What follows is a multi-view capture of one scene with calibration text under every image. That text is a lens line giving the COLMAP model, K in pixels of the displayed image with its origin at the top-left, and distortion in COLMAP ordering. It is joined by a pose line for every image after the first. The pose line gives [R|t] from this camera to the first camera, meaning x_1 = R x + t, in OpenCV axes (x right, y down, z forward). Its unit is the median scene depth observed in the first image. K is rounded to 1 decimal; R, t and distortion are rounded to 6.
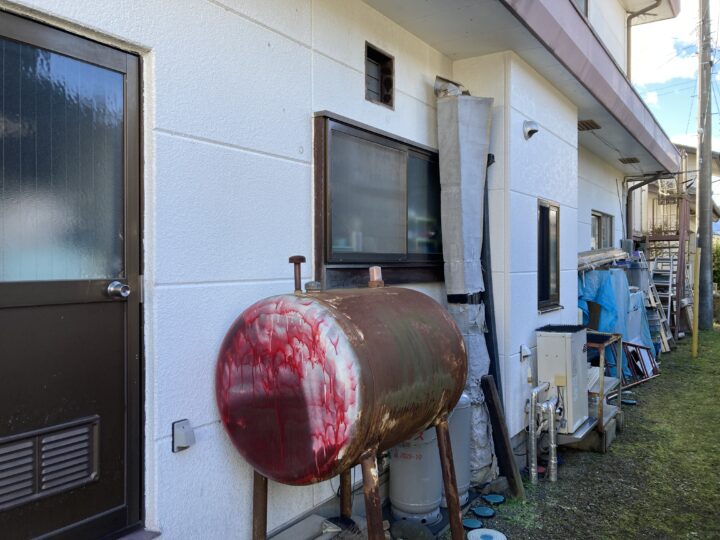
lens RADIAL K [[582.2, 0, 358.0], [0, 582.2, 270.3], [0, 0, 1]] dist [0.023579, -0.014160]
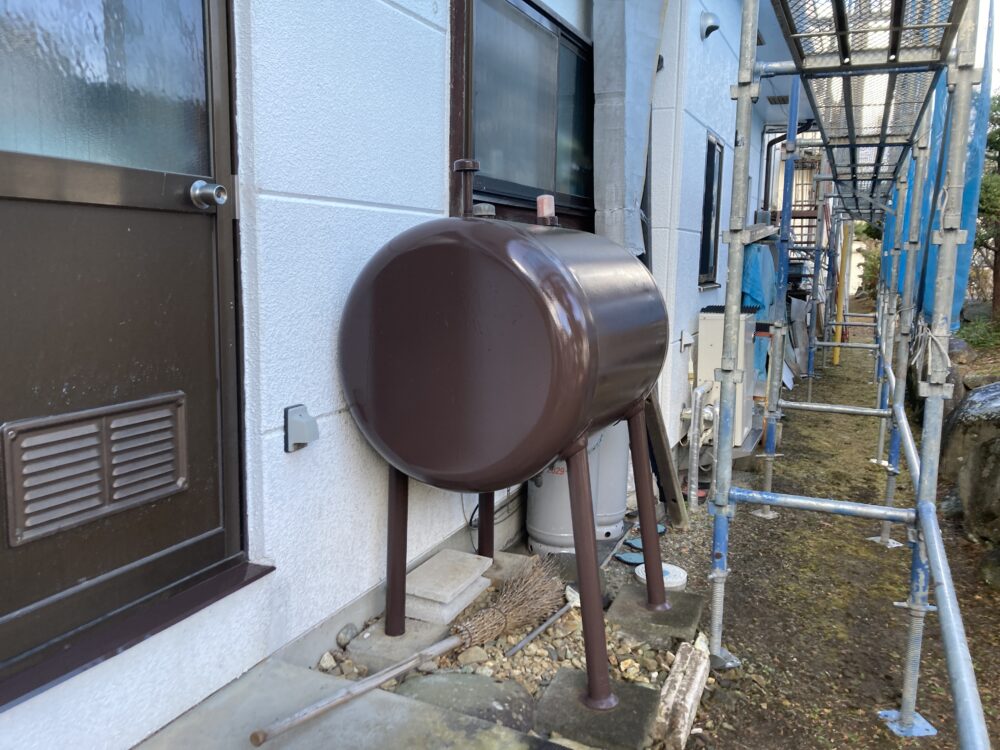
lens RADIAL K [[808.6, 0, 497.3], [0, 808.6, 375.4], [0, 0, 1]] dist [0.023579, -0.014160]
pose [[0.982461, -0.000884, 0.186466, -0.252853], [-0.024201, 0.990926, 0.132210, 0.097787], [-0.184891, -0.134404, 0.973525, 0.072569]]
